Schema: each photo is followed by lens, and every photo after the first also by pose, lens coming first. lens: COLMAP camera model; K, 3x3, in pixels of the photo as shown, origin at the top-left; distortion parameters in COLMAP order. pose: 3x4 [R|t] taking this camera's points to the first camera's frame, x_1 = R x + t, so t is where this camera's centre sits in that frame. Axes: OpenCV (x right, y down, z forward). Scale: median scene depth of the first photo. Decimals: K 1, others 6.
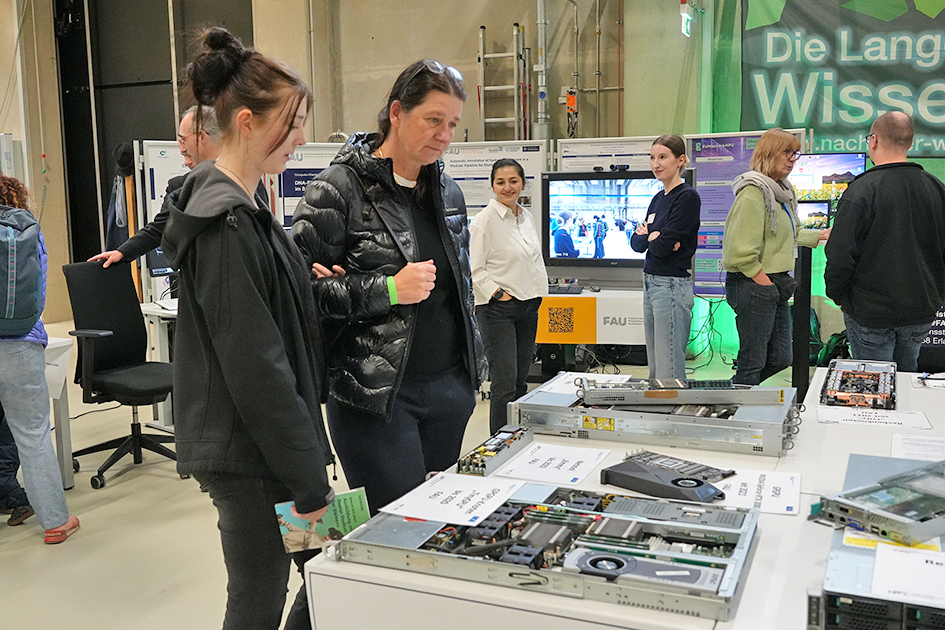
lens RADIAL K [[936.1, 0, 472.5], [0, 936.1, 315.0], [0, 0, 1]] dist [-0.010697, 0.013360]
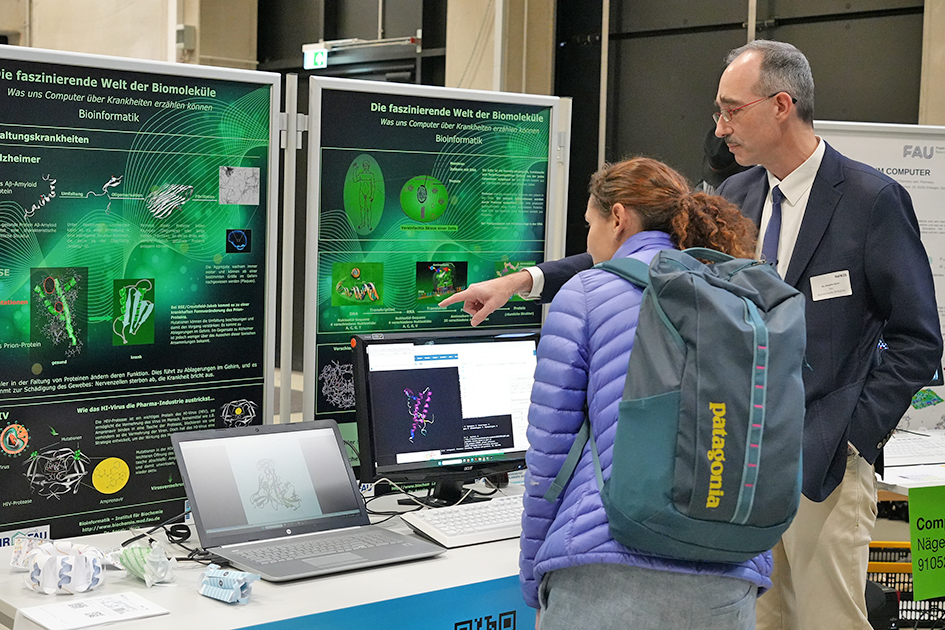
lens RADIAL K [[1442.2, 0, 472.5], [0, 1442.2, 315.0], [0, 0, 1]] dist [-0.003815, -0.014319]
pose [[0.922294, 0.064424, -0.381082, -0.195072], [-0.089279, 0.994855, -0.047886, -0.023991], [0.376036, 0.078187, 0.923300, 0.209270]]
